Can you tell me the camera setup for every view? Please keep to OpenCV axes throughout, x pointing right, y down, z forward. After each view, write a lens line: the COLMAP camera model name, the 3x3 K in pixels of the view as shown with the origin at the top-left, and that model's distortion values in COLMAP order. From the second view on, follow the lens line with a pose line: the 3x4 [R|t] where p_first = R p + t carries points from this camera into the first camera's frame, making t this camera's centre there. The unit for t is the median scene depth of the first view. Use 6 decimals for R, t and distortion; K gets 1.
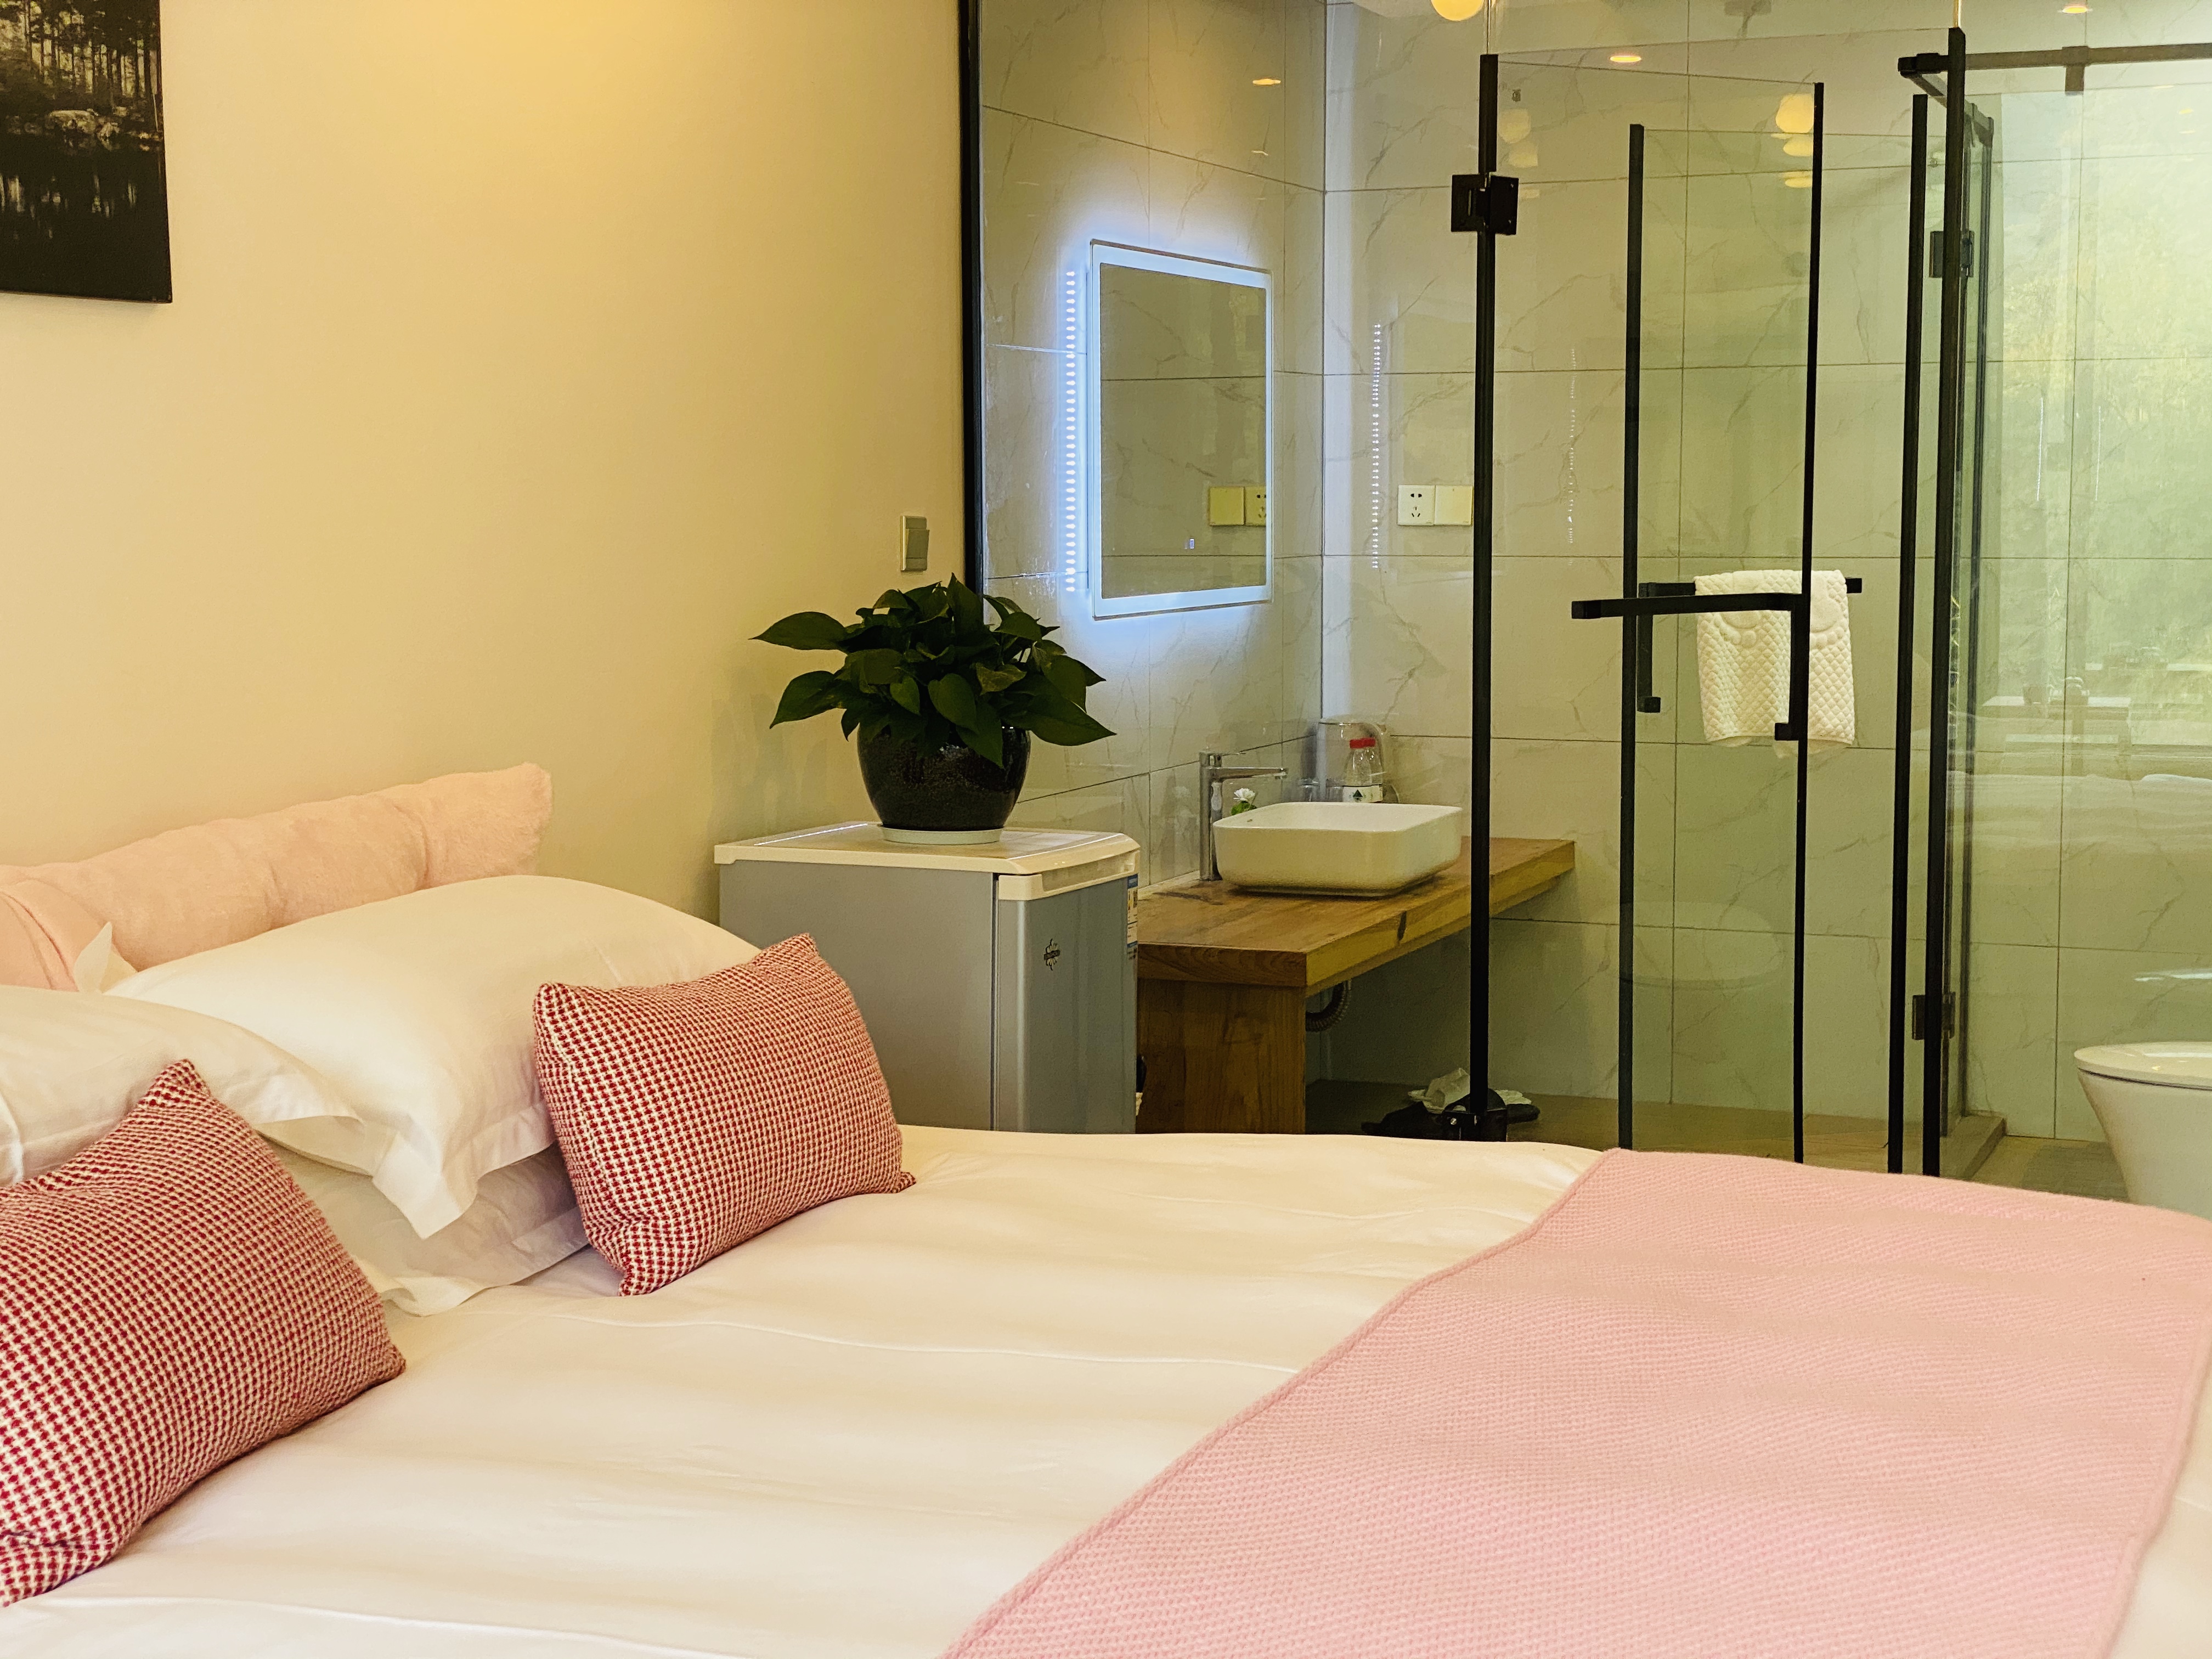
lens RADIAL K [[3305.3, 0, 1115.6], [0, 3305.3, 828.8], [0, 0, 1]] dist [0.082300, 0.000000]
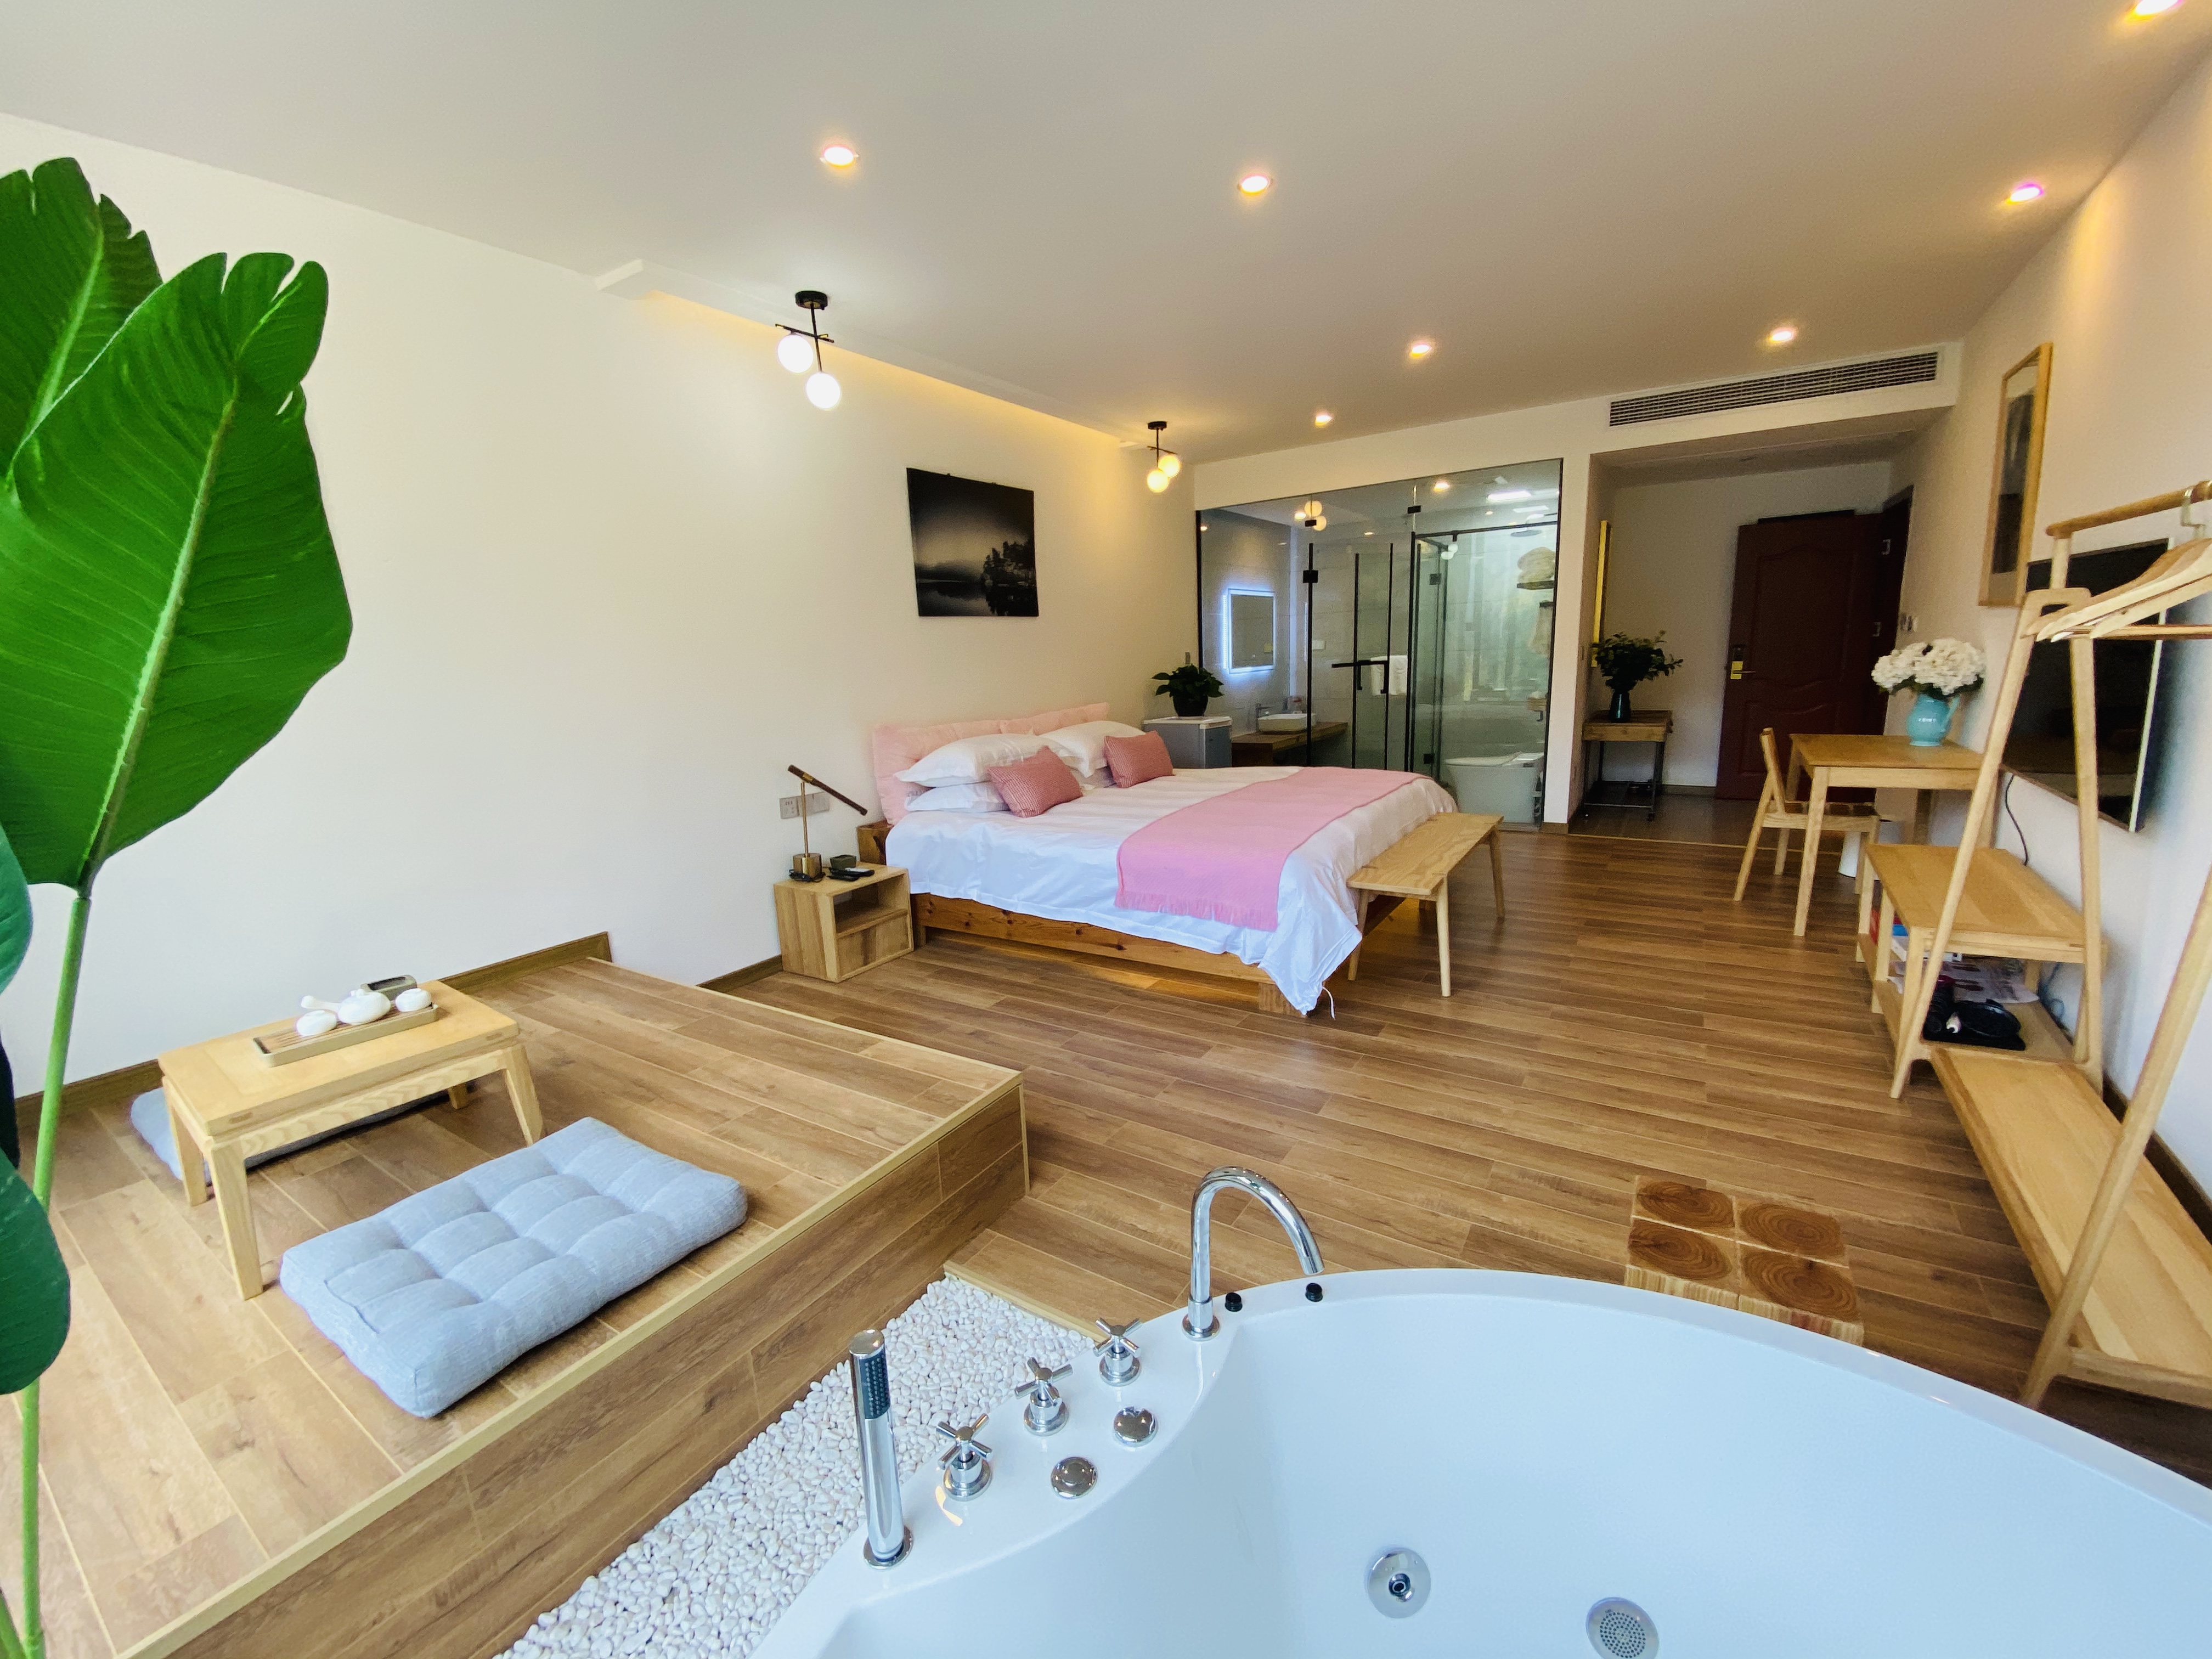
lens RADIAL K [[904.9, 0, 1093.6], [0, 904.9, 837.7], [0, 0, 1]] dist [-0.009609, -0.006768]
pose [[0.977695, -0.004271, -0.209986, 0.089239], [0.025718, 0.994704, 0.099510, 0.042580], [0.208448, -0.102691, 0.972627, -0.358613]]
